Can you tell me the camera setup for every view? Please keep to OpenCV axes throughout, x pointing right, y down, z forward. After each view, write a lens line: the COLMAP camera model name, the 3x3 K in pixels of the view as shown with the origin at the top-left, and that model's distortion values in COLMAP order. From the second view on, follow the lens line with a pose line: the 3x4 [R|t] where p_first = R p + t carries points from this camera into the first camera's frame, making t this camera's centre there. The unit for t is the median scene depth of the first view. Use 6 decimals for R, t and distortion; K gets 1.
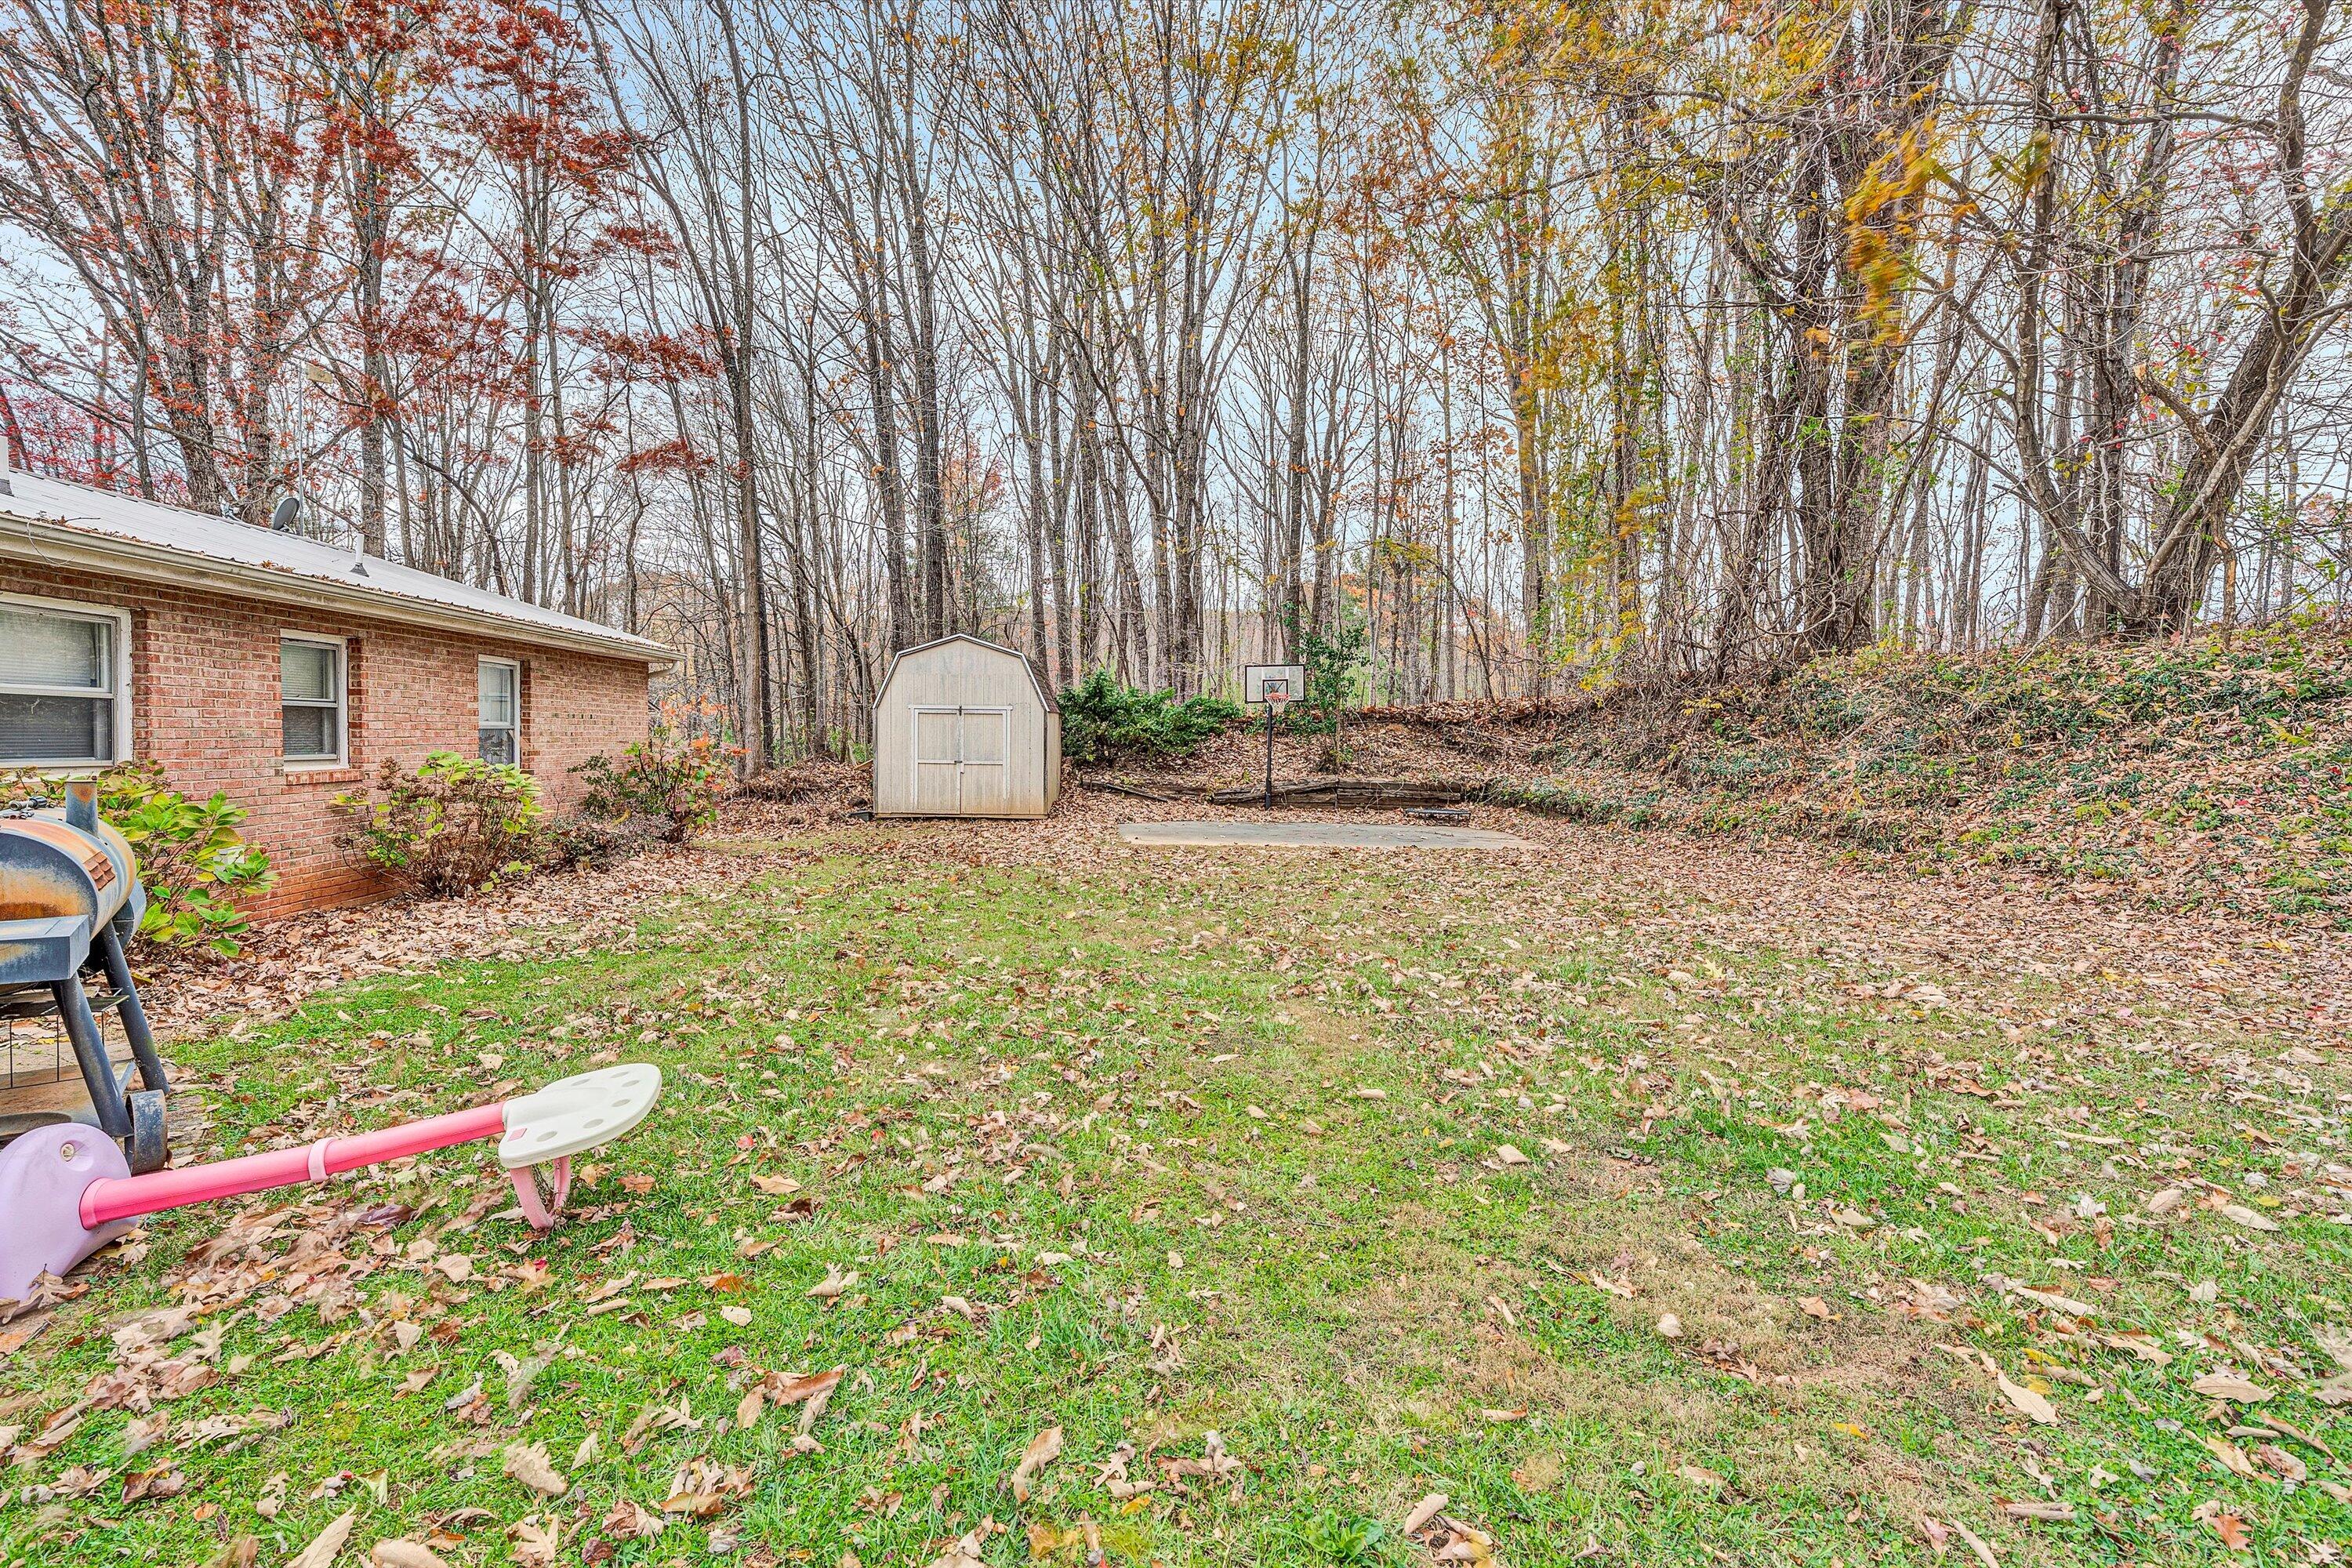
lens RADIAL K [[1117.5, 0, 1228.1], [0, 1117.5, 791.6], [0, 0, 1]] dist [-0.002680, 0.006435]
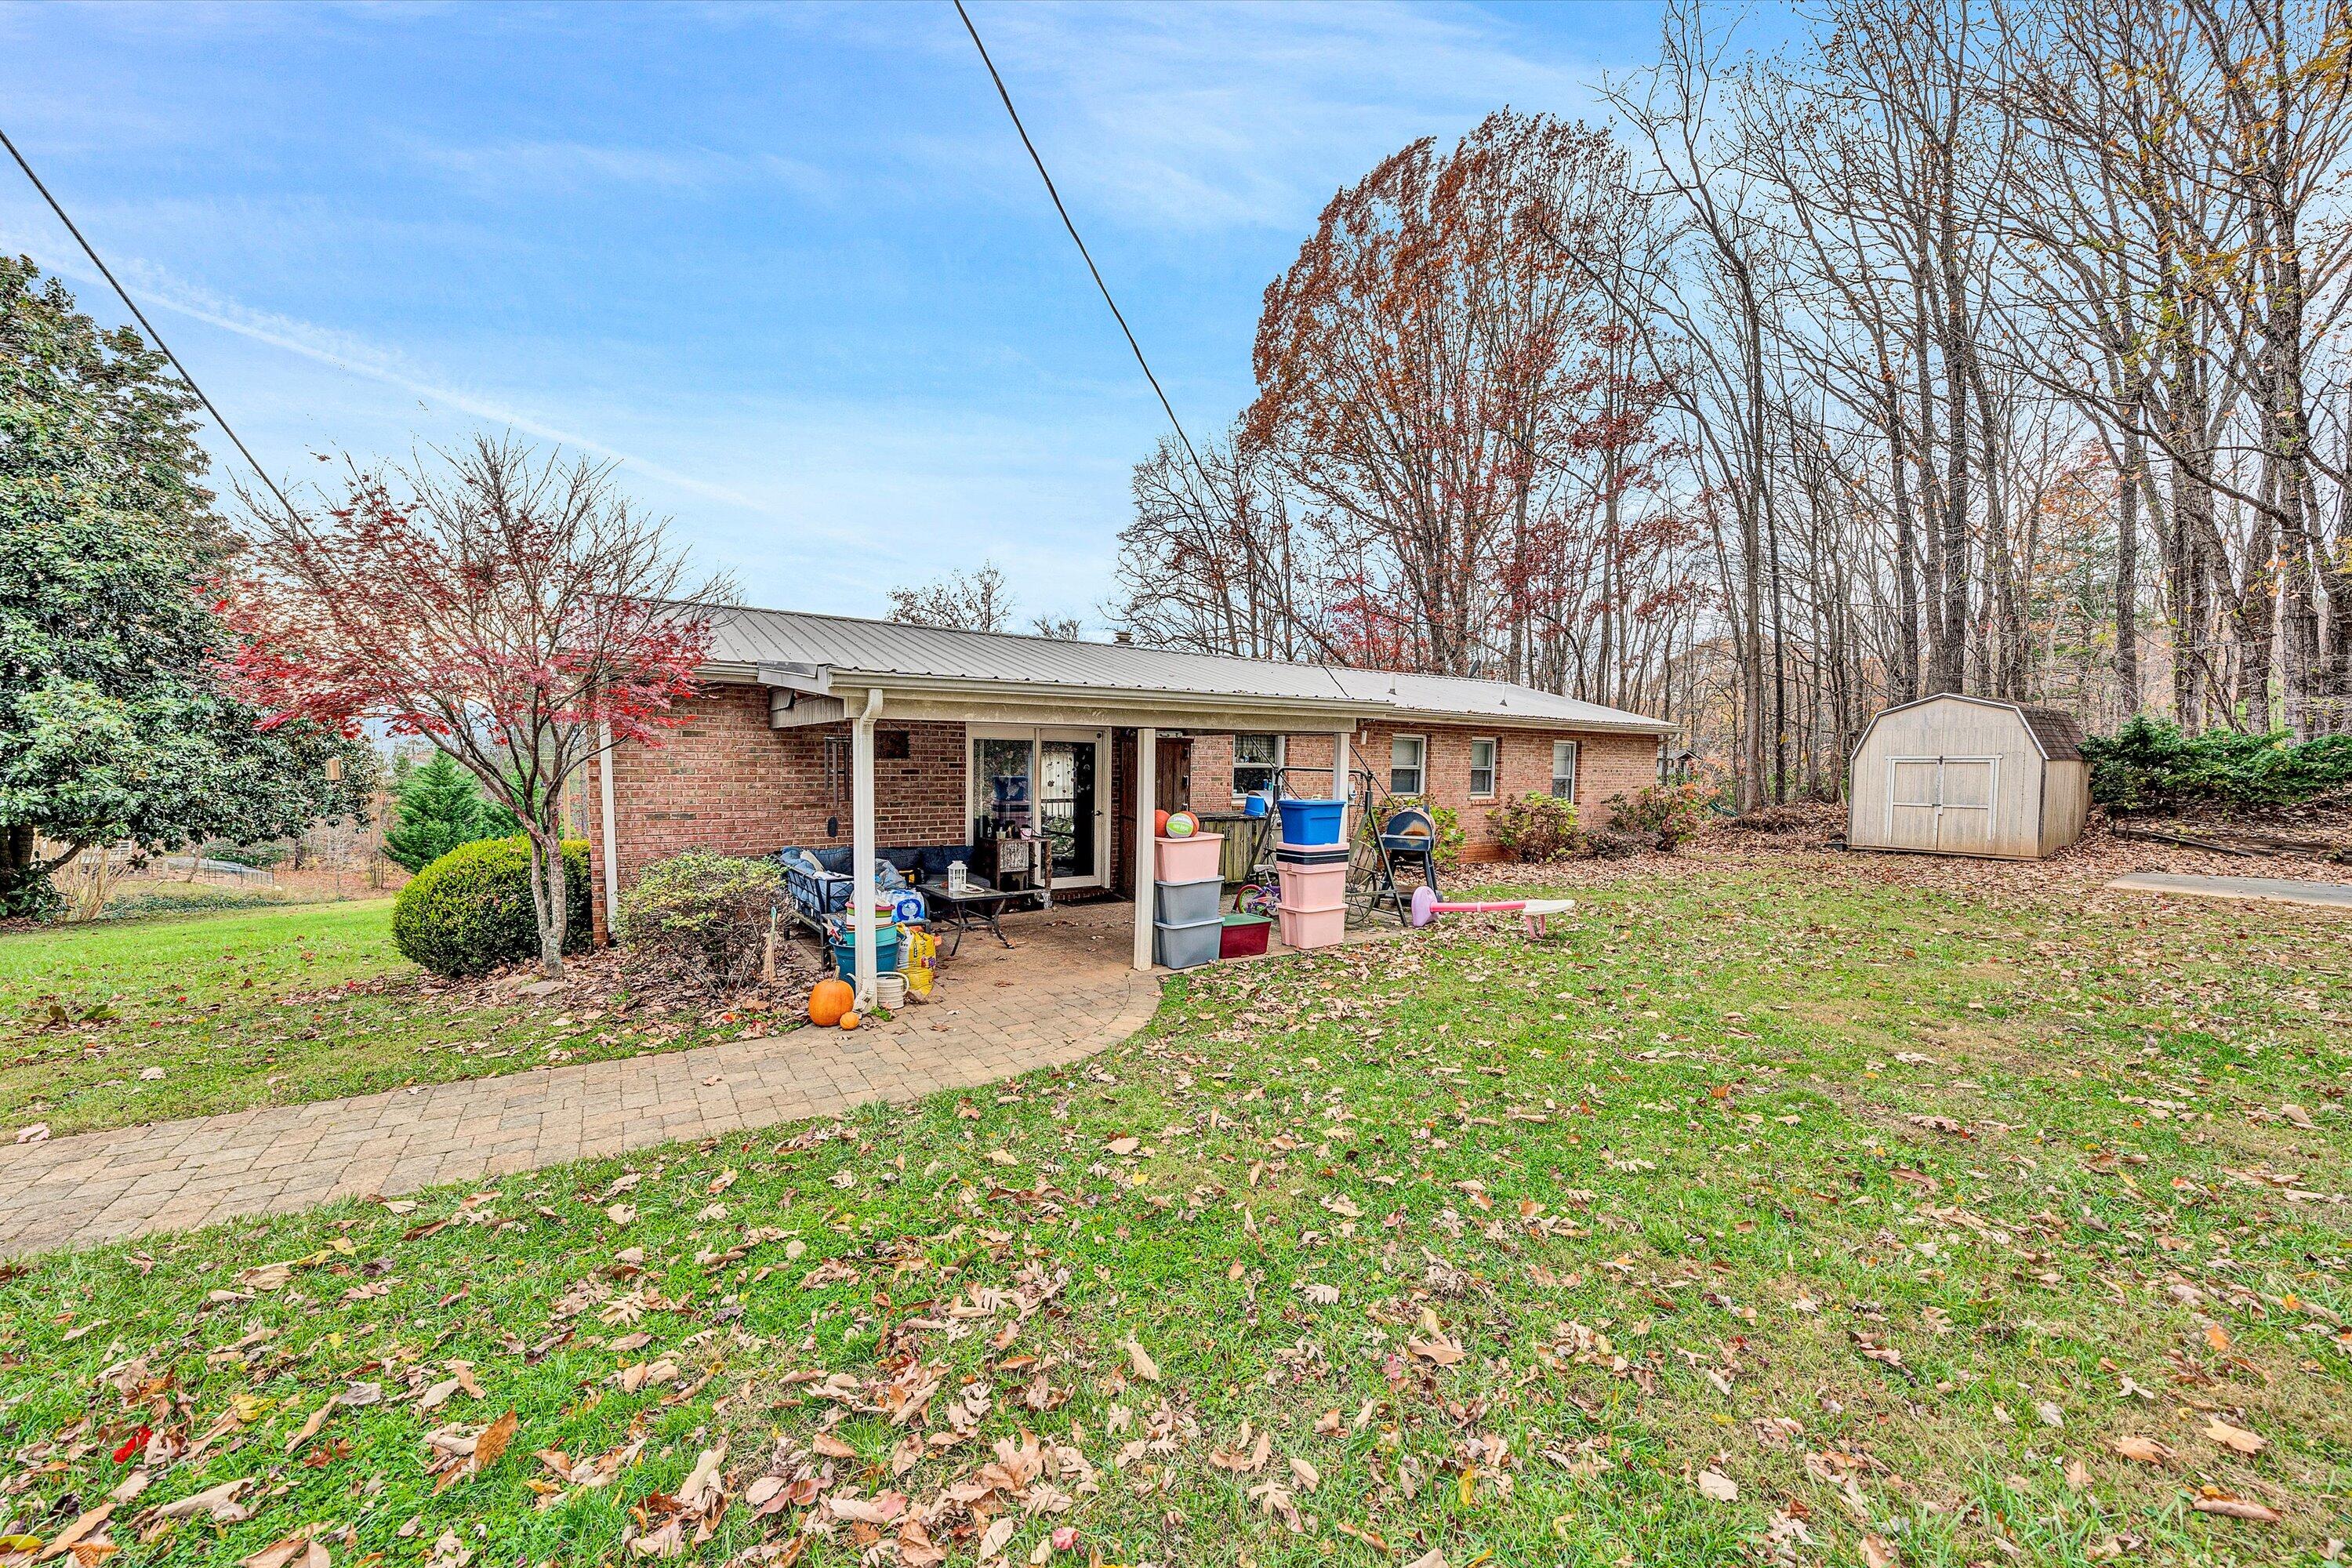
lens RADIAL K [[952.7, 0, 1176.0], [0, 952.7, 784.0], [0, 0, 1]] dist [-0.000948, 0.000280]
pose [[0.545921, 0.007224, -0.837806, 0.158995], [-0.043842, 0.998839, -0.019954, 0.005737], [0.836689, 0.047624, 0.545604, -0.197321]]
